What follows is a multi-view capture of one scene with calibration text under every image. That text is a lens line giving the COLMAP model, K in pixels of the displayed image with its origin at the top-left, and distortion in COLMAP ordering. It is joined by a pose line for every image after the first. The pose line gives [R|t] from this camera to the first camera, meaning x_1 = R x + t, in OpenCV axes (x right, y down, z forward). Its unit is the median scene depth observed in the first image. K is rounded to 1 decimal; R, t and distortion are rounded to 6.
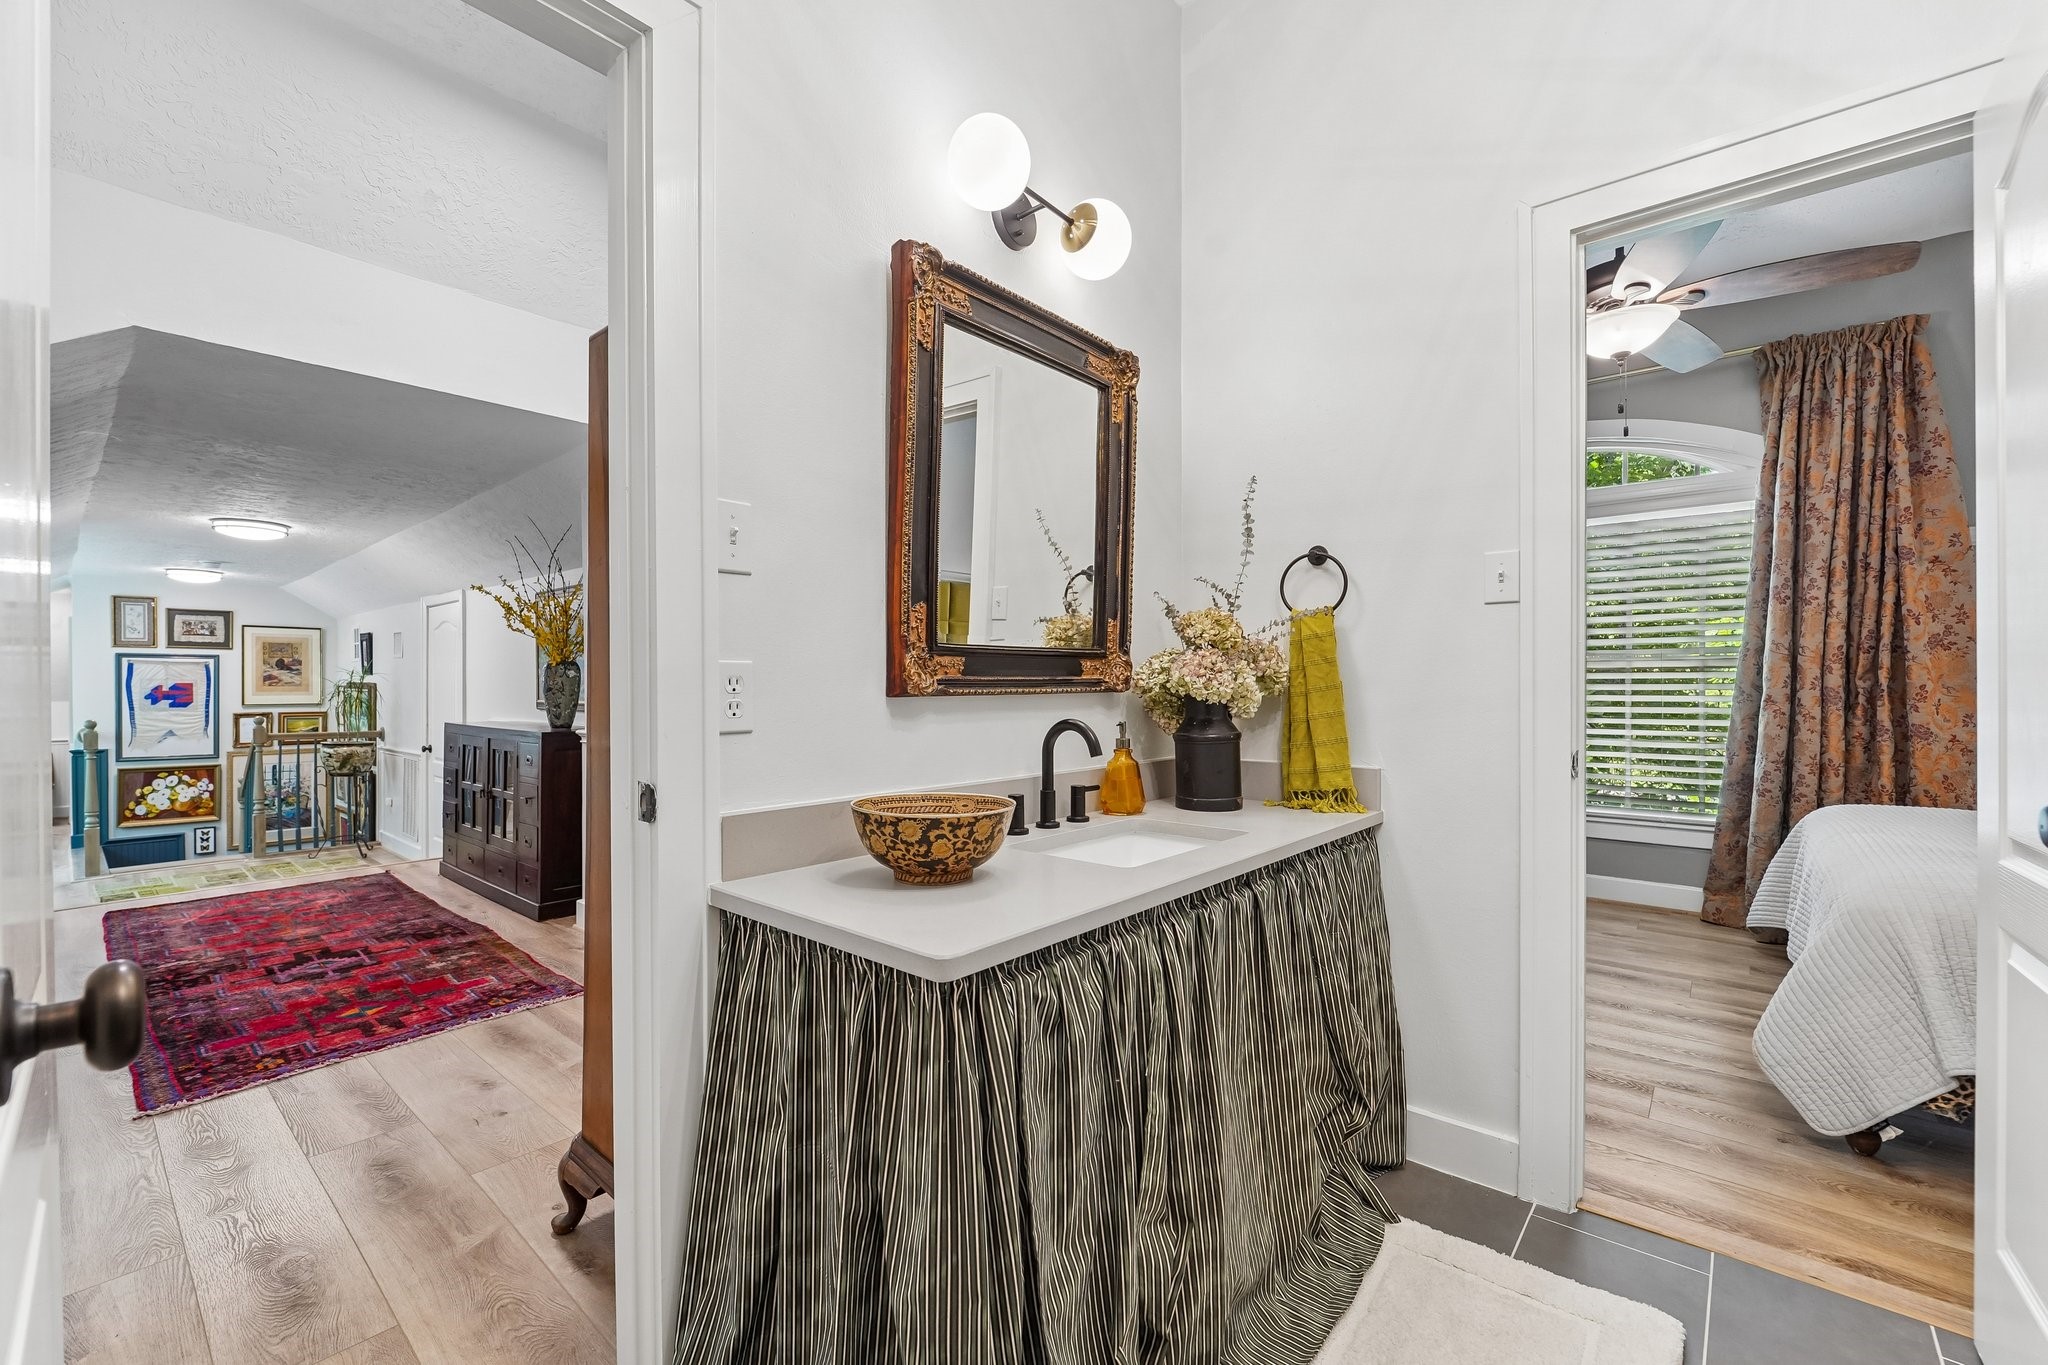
lens RADIAL K [[838.2, 0, 1030.2], [0, 838.2, 687.7], [0, 0, 1]] dist [-0.000908, -0.005690]
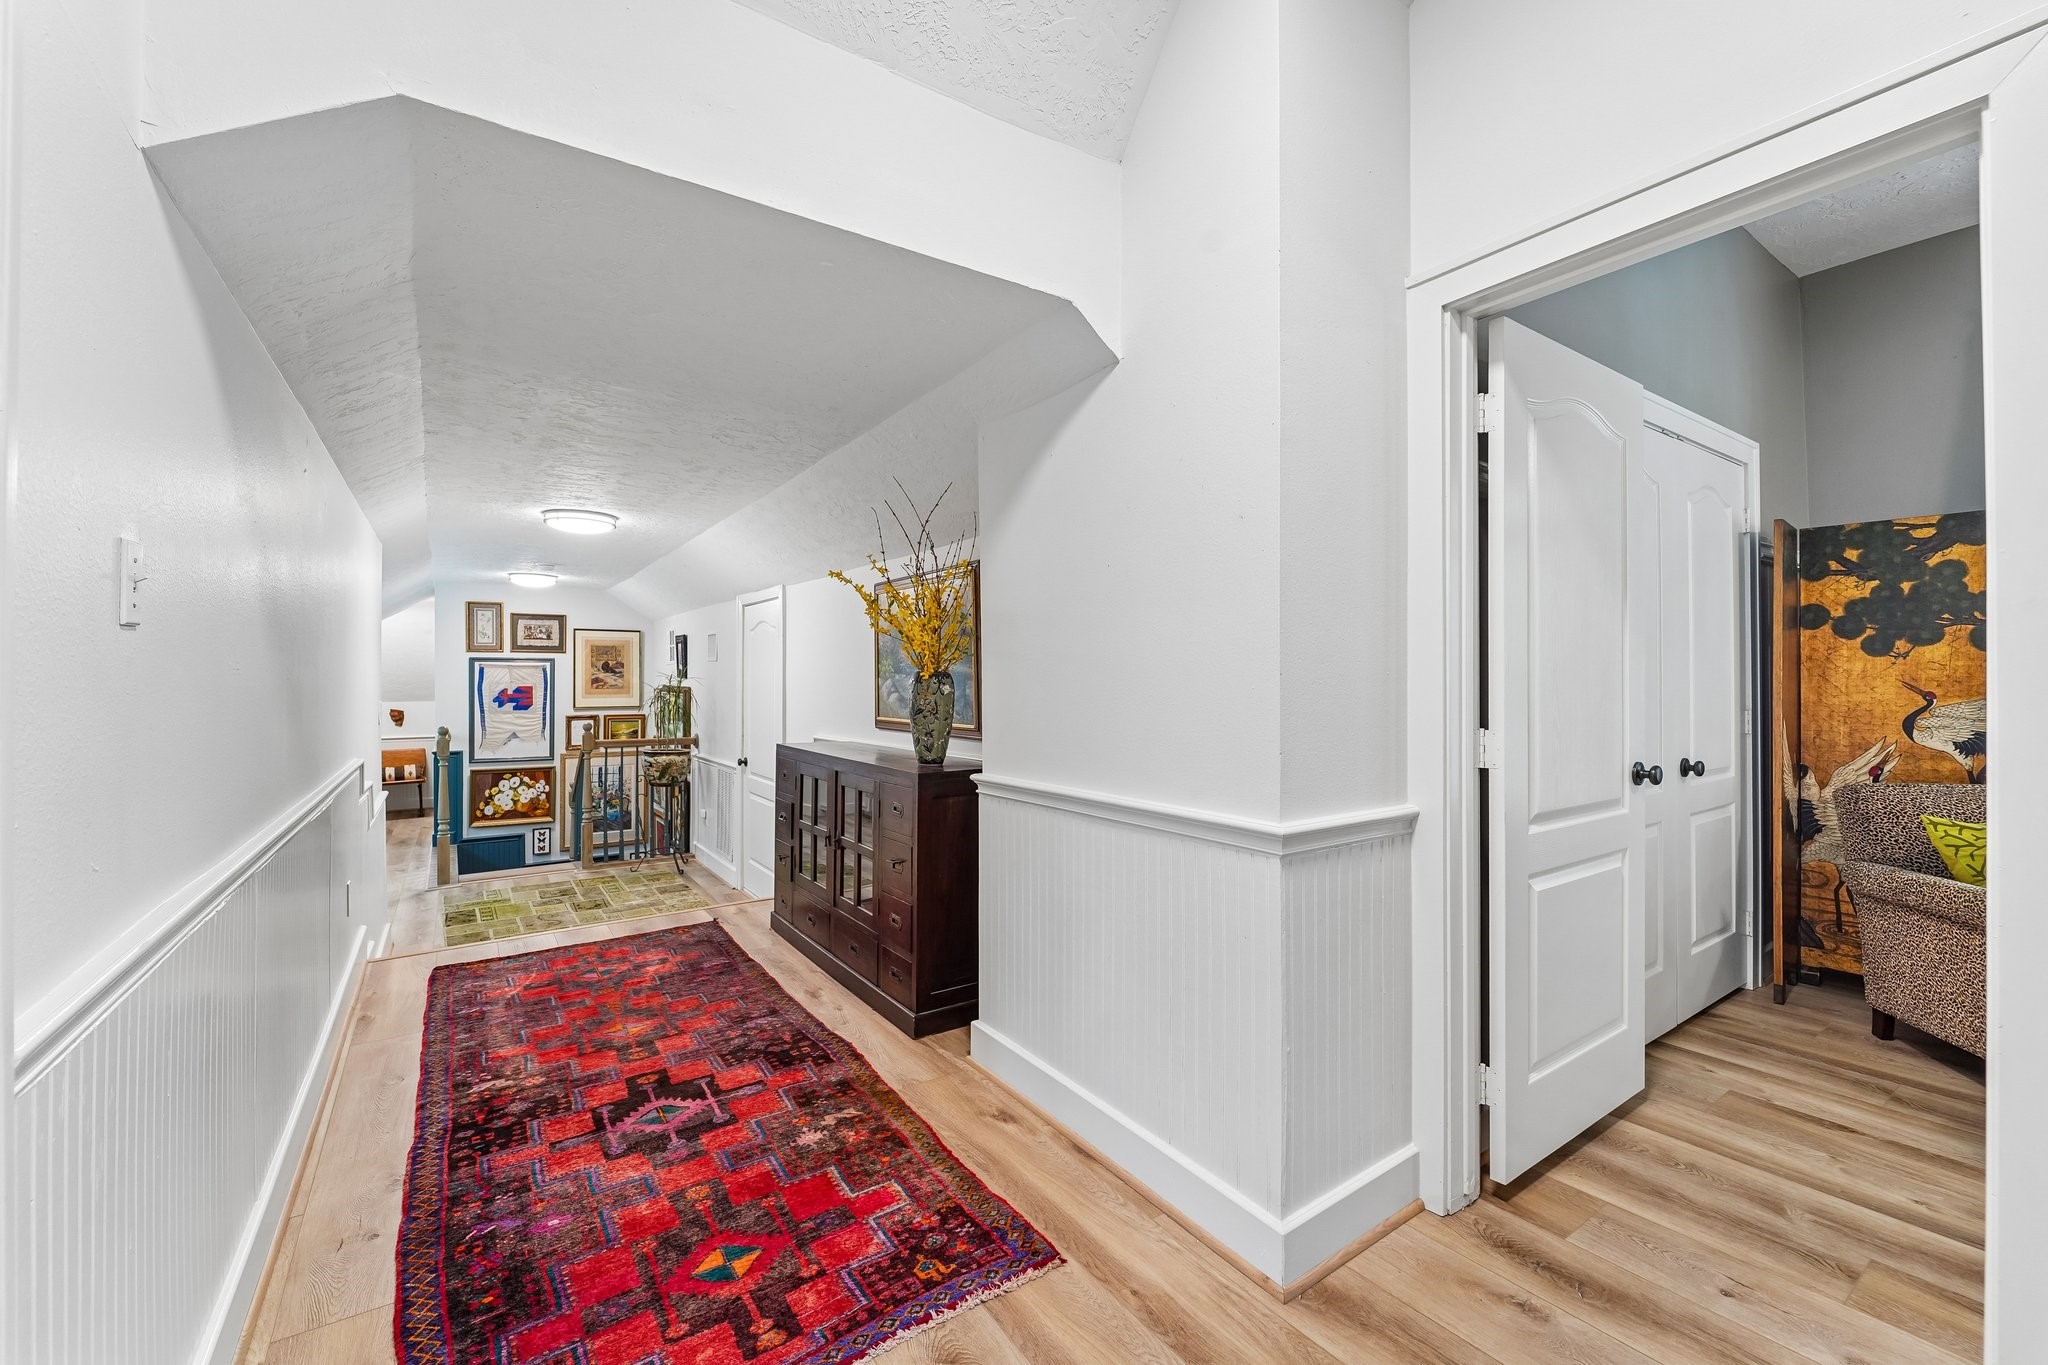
lens RADIAL K [[838.2, 0, 1031.5], [0, 838.2, 675.3], [0, 0, 1]] dist [-0.000908, -0.005690]
pose [[0.966619, -0.000317, -0.256217, -0.165417], [-0.001355, 0.999979, -0.006348, -0.014060], [0.256214, 0.006483, 0.966598, 0.178930]]
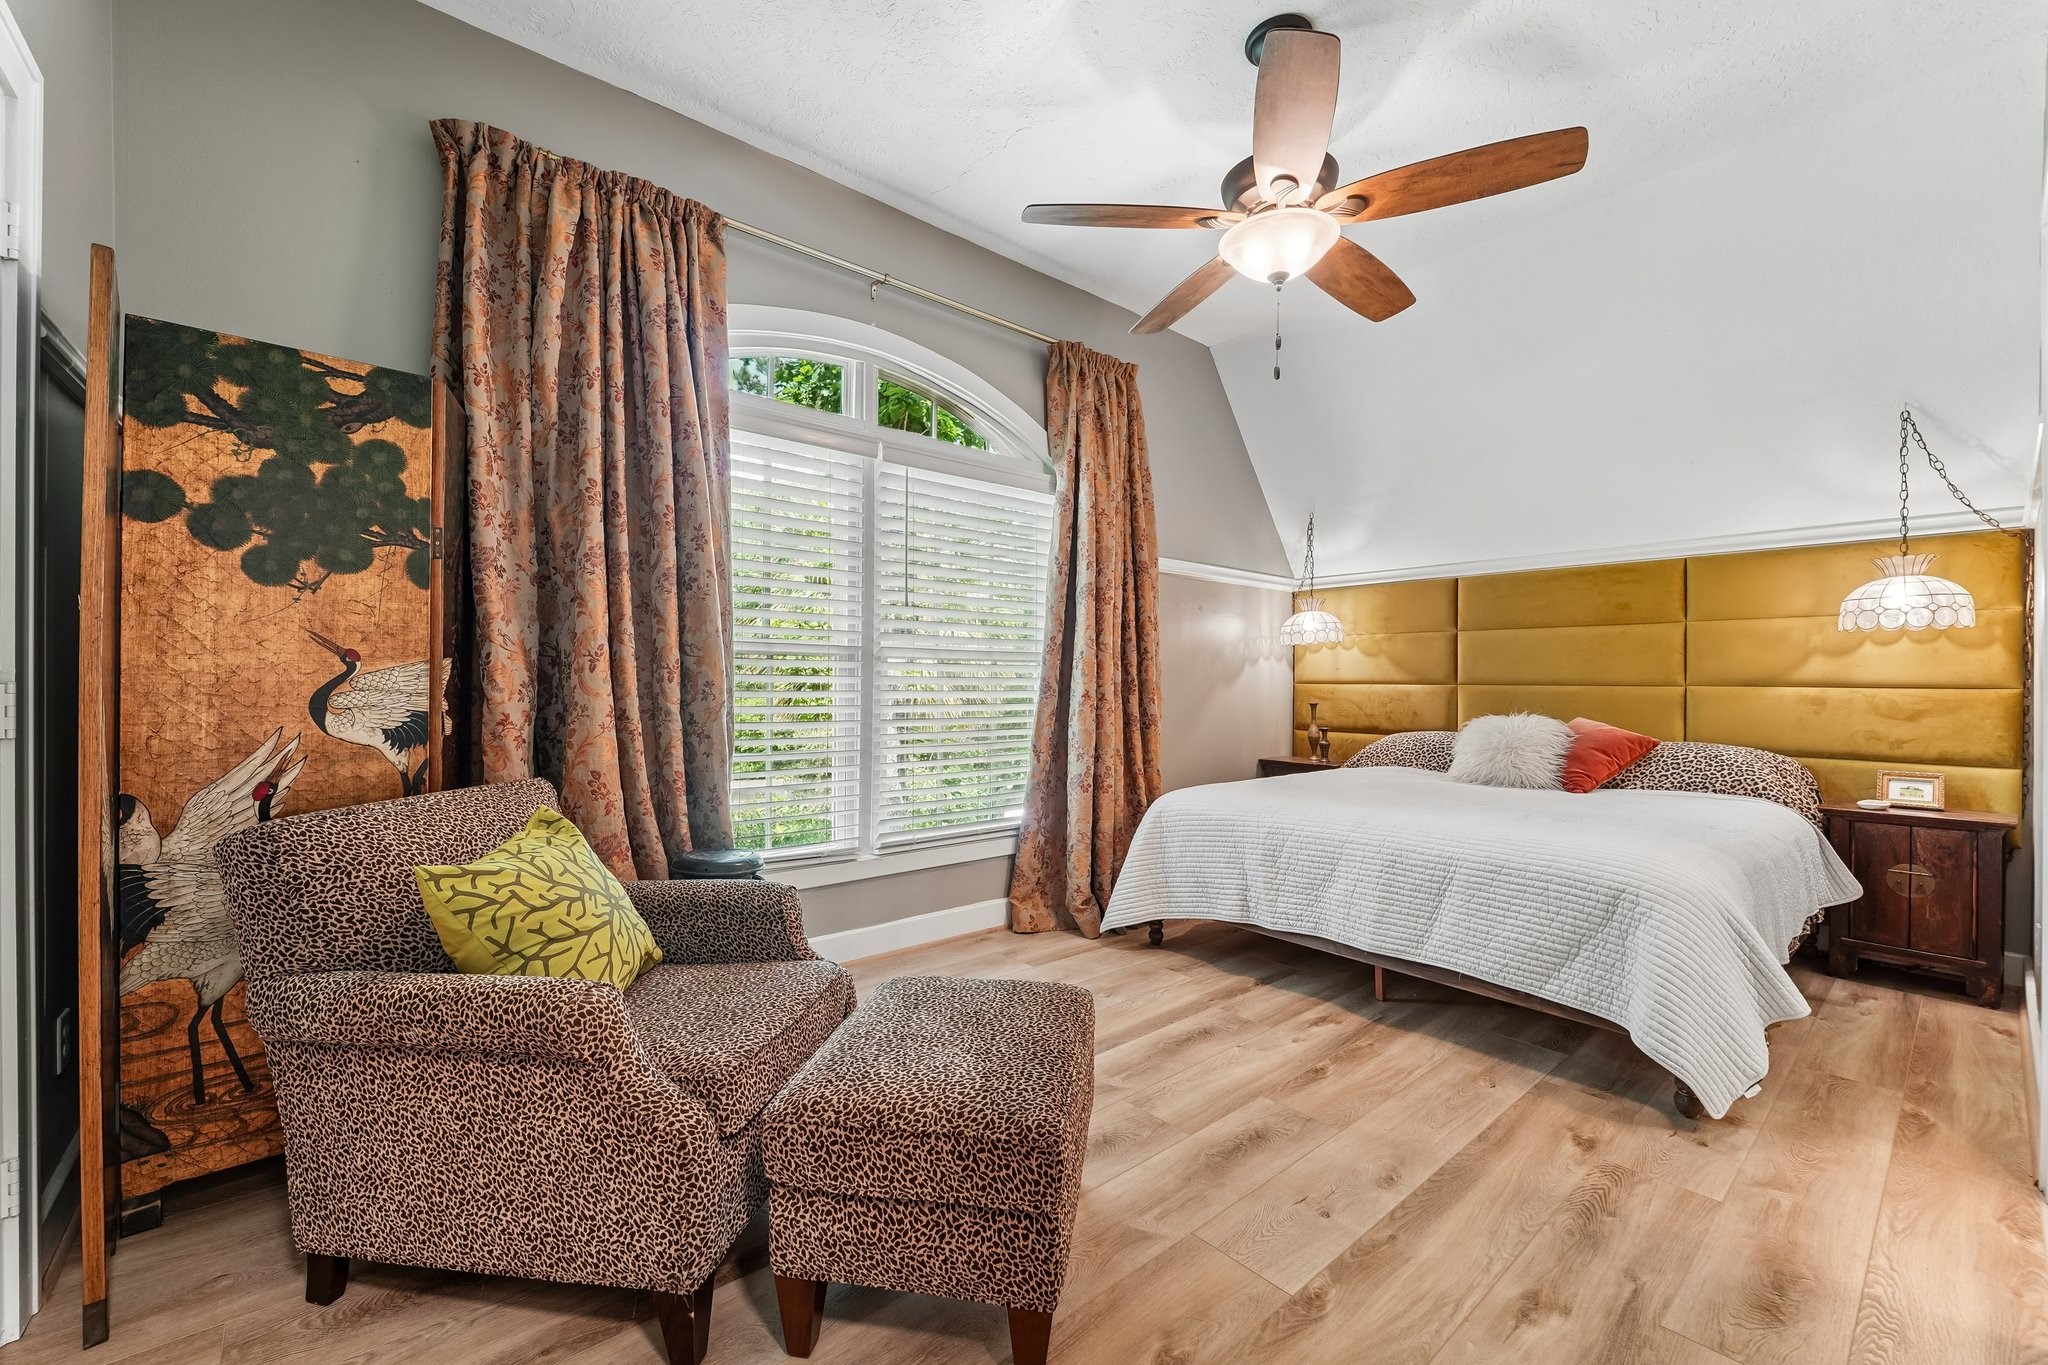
lens RADIAL K [[838.2, 0, 1021.9], [0, 838.2, 679.6], [0, 0, 1]] dist [-0.000908, -0.005690]
pose [[0.169702, 0.002792, 0.985492, -0.054658], [-0.003566, 0.999991, -0.002219, -0.000106], [-0.985489, -0.003138, 0.169710, 0.449605]]
